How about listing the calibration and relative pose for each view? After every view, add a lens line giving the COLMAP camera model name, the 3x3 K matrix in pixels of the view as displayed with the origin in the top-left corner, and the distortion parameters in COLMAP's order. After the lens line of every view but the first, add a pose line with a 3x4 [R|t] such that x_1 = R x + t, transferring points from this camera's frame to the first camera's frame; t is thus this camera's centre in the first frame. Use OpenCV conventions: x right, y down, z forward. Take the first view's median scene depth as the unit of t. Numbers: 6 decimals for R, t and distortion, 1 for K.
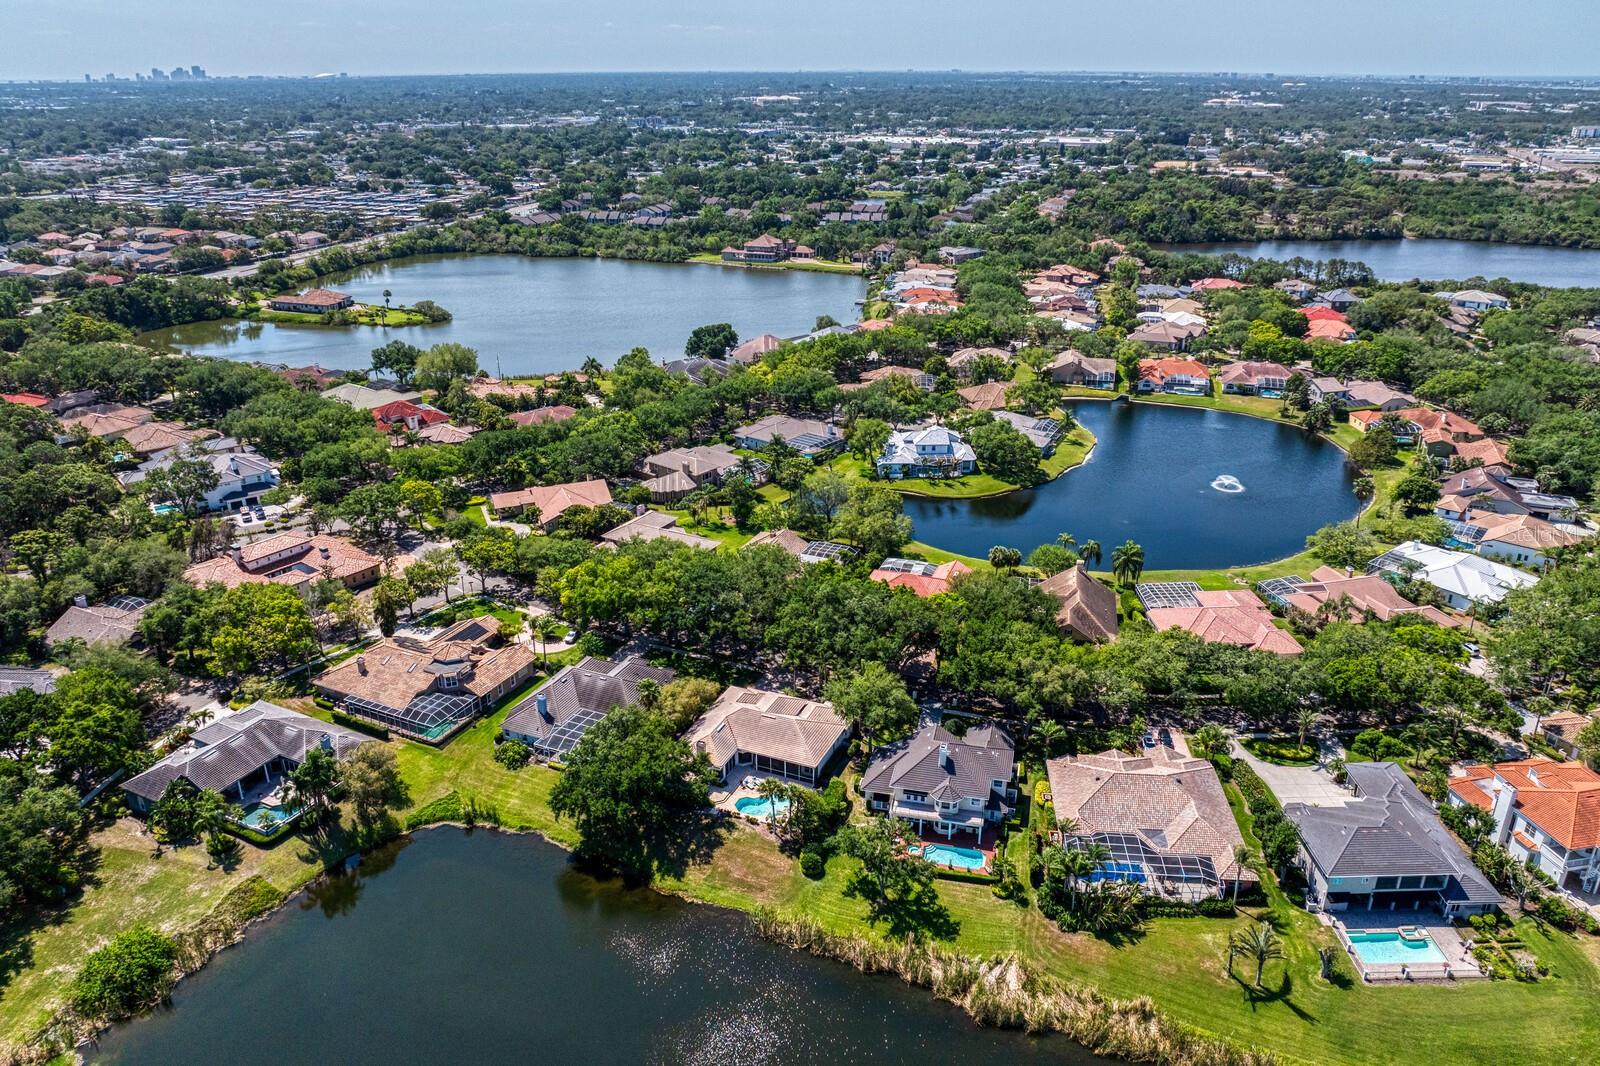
lens RADIAL K [[1127.0, 0, 799.9], [0, 1127.0, 529.8], [0, 0, 1]] dist [-0.038613, 0.004473]
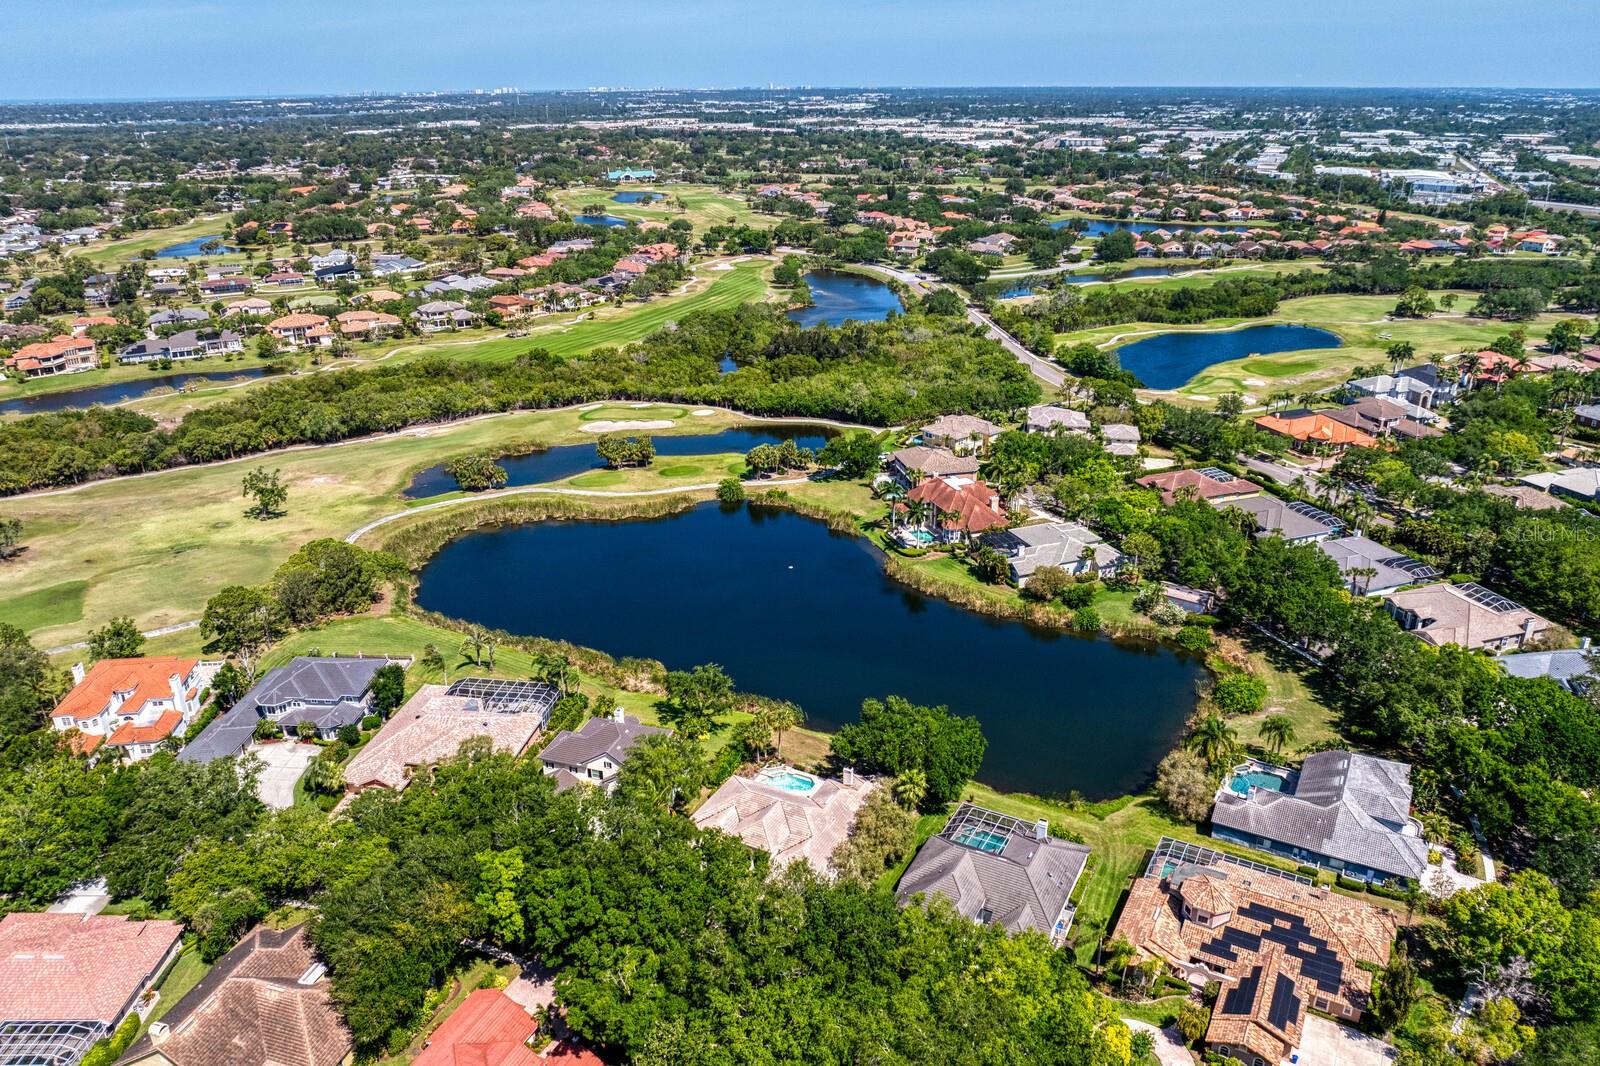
lens RADIAL K [[1127.0, 0, 800.9], [0, 1127.0, 528.8], [0, 0, 1]] dist [-0.038613, 0.004473]
pose [[-0.997631, -0.015357, 0.067062, -0.084593], [0.035802, 0.716491, 0.696677, -0.493022], [-0.058748, 0.697427, -0.714244, 1.197510]]
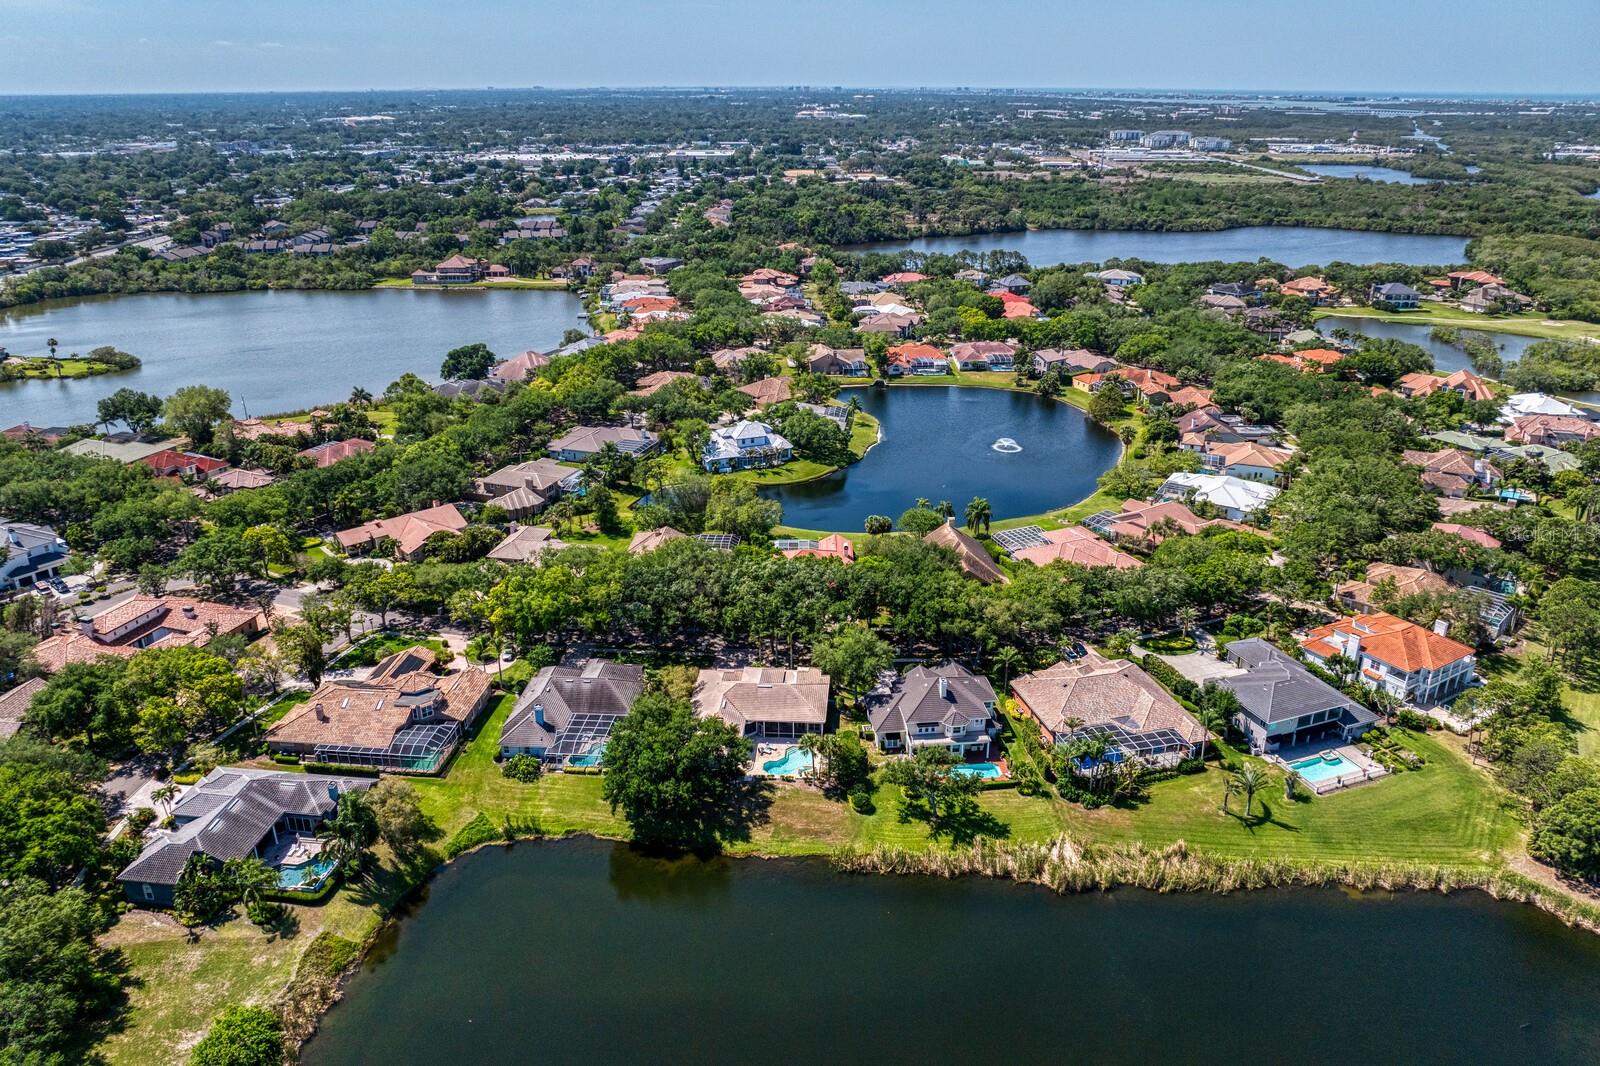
lens RADIAL K [[1127.0, 0, 802.6], [0, 1127.0, 534.6], [0, 0, 1]] dist [-0.038613, 0.004473]
pose [[0.940277, -0.125562, 0.316407, -0.252083], [0.128459, 0.991645, 0.011775, 0.011961], [-0.315242, 0.029574, 0.948550, -0.023405]]
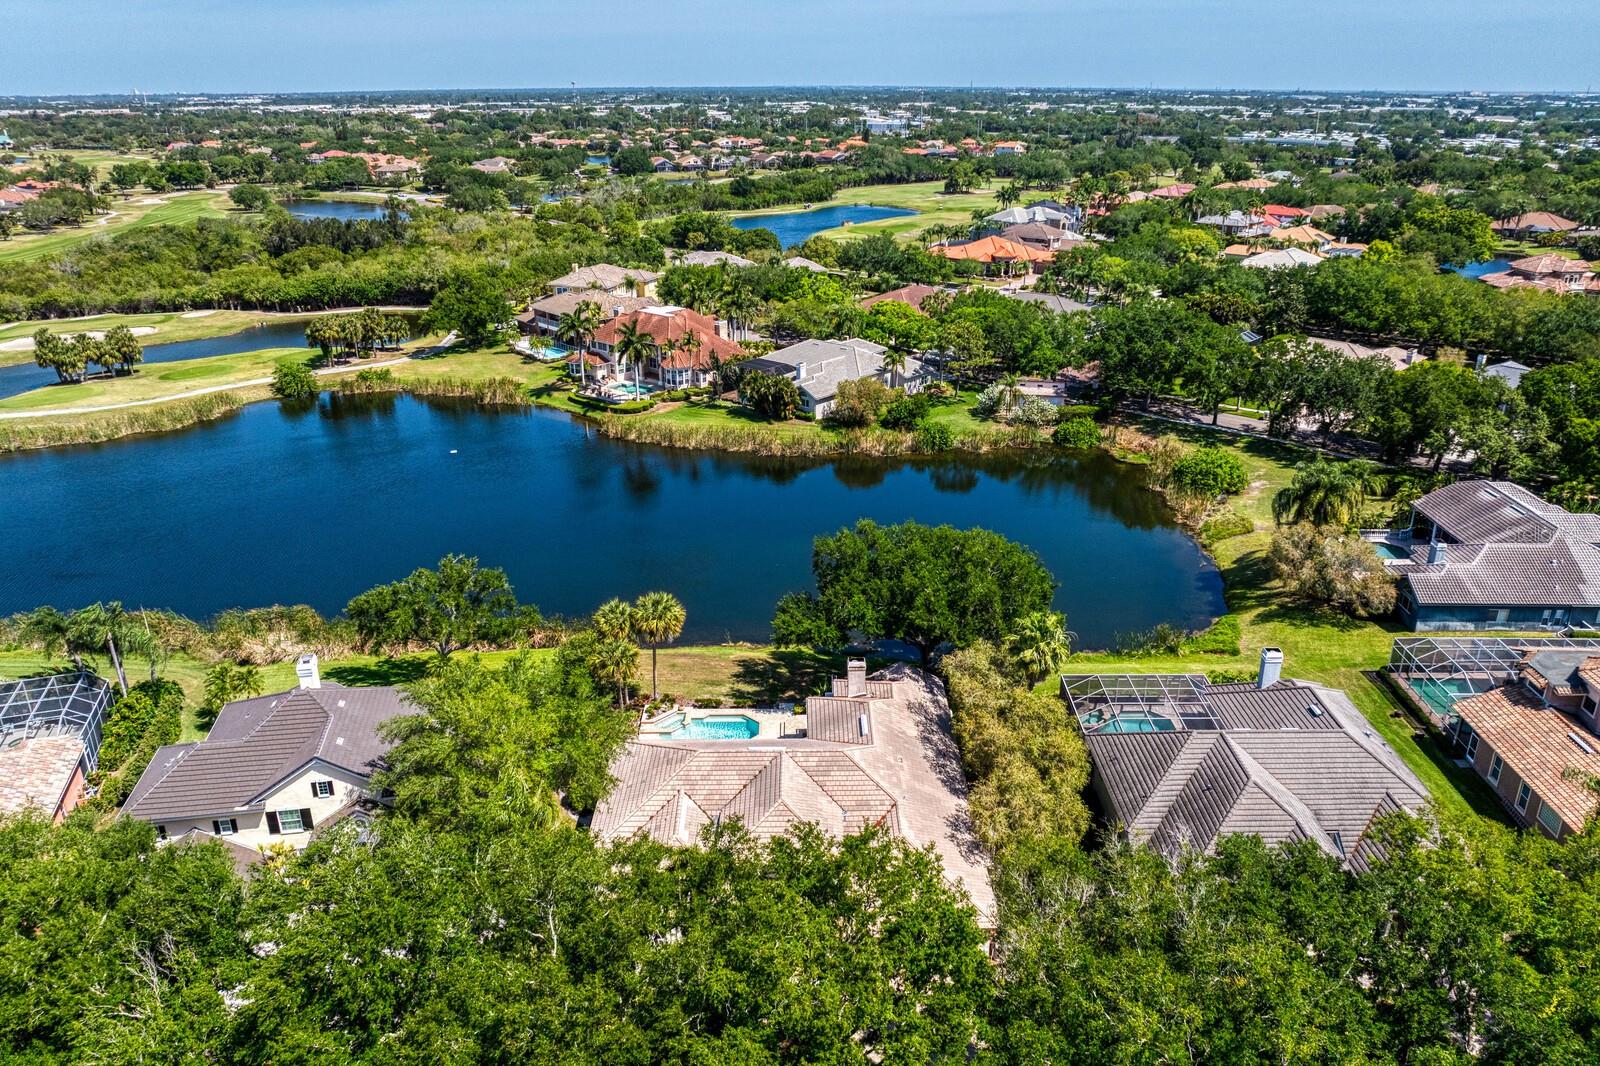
lens RADIAL K [[1127.0, 0, 803.8], [0, 1127.0, 533.1], [0, 0, 1]] dist [-0.038613, 0.004473]
pose [[-0.912754, 0.157401, -0.376968, 0.078175], [-0.150519, 0.728282, 0.668543, -0.124867], [0.379769, 0.666956, -0.641050, 0.970091]]
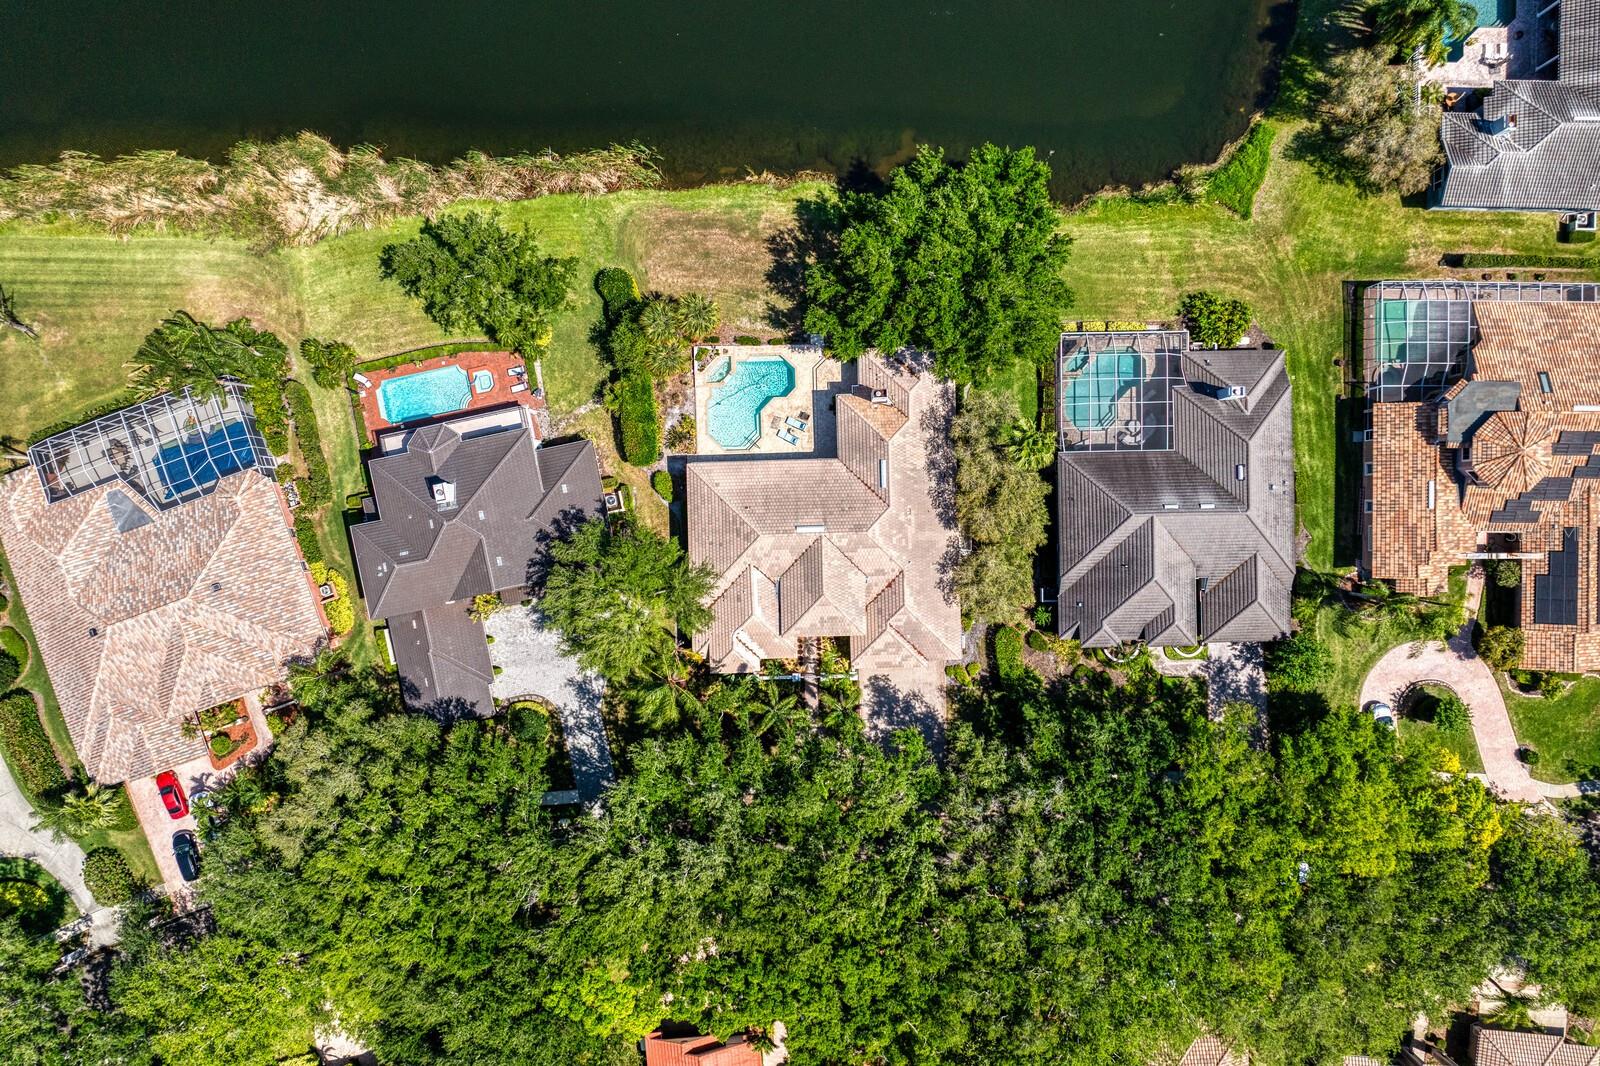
lens RADIAL K [[1127.0, 0, 808.3], [0, 1127.0, 537.9], [0, 0, 1]] dist [-0.038613, 0.004473]
pose [[-0.903573, 0.428153, 0.015497, -0.026684], [-0.151766, -0.353692, 0.922967, -0.262270], [0.400652, 0.831617, 0.384566, 0.641826]]
